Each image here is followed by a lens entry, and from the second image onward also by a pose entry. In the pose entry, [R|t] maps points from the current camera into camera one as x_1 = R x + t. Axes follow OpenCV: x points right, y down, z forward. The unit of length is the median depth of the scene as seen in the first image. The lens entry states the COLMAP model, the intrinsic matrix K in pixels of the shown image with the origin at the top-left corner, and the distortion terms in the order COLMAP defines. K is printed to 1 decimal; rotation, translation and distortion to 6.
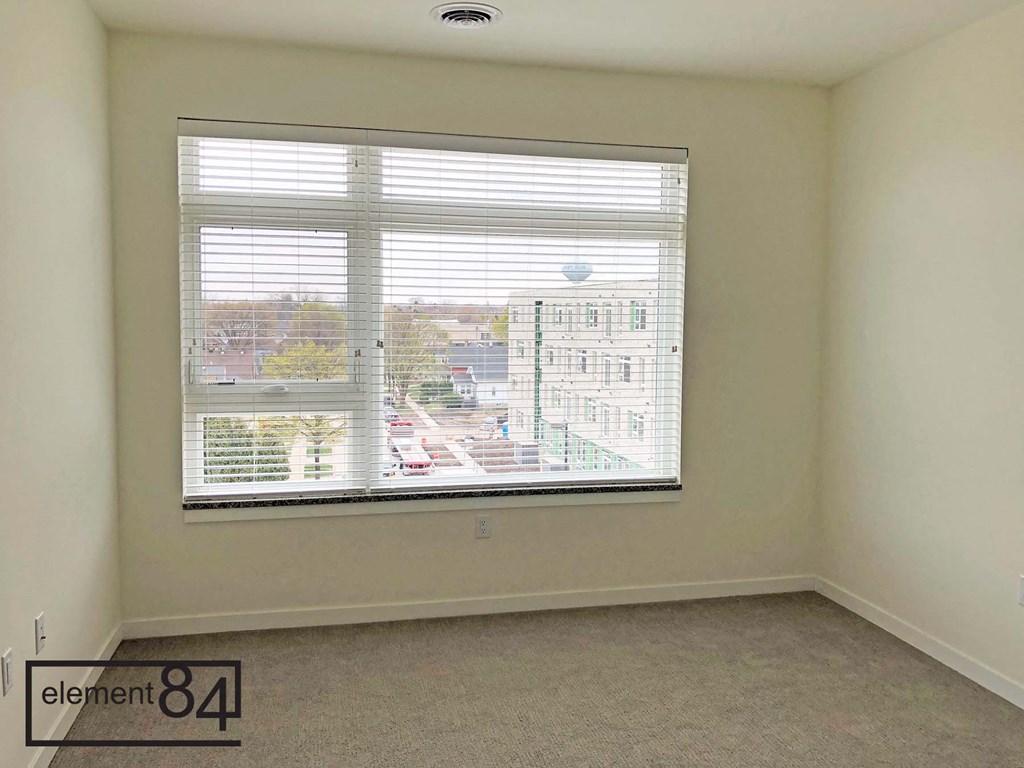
lens RADIAL K [[865.9, 0, 518.6], [0, 865.9, 376.7], [0, 0, 1]] dist [0.008968, 0.002077]
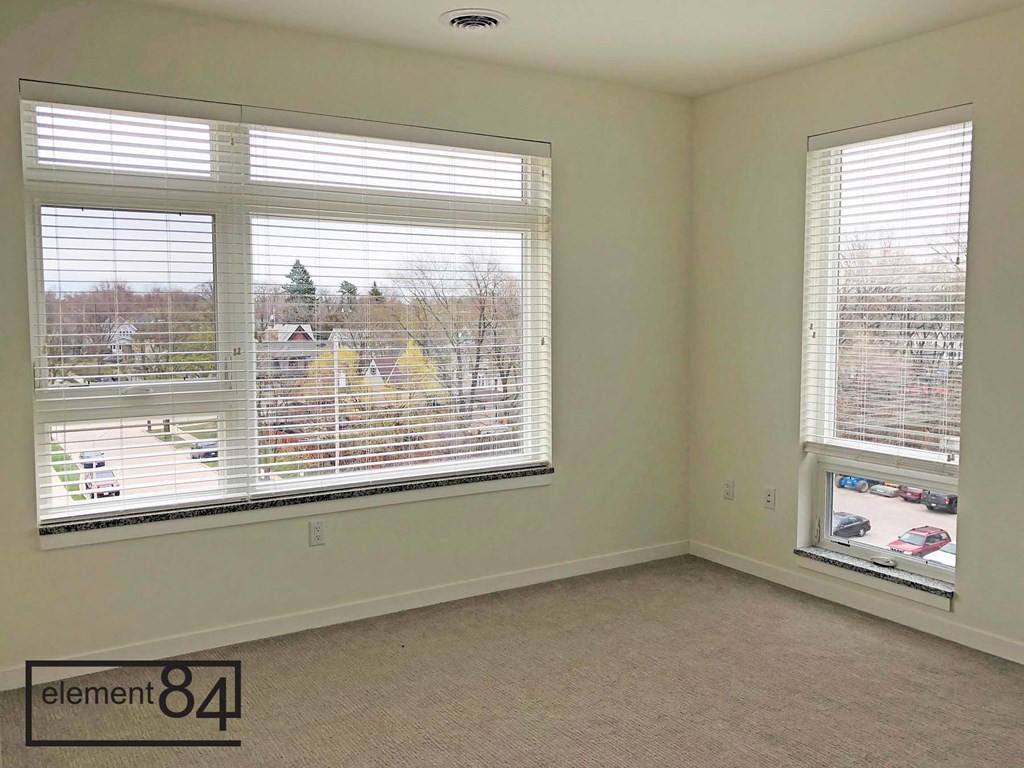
lens RADIAL K [[920.3, 0, 579.2], [0, 920.3, 371.2], [0, 0, 1]] dist [0.092379, -0.191796]
pose [[0.932903, -0.034747, 0.358447, -0.195298], [0.034112, 0.999385, 0.008097, 0.001055], [-0.358508, 0.004673, 0.933515, -0.046986]]
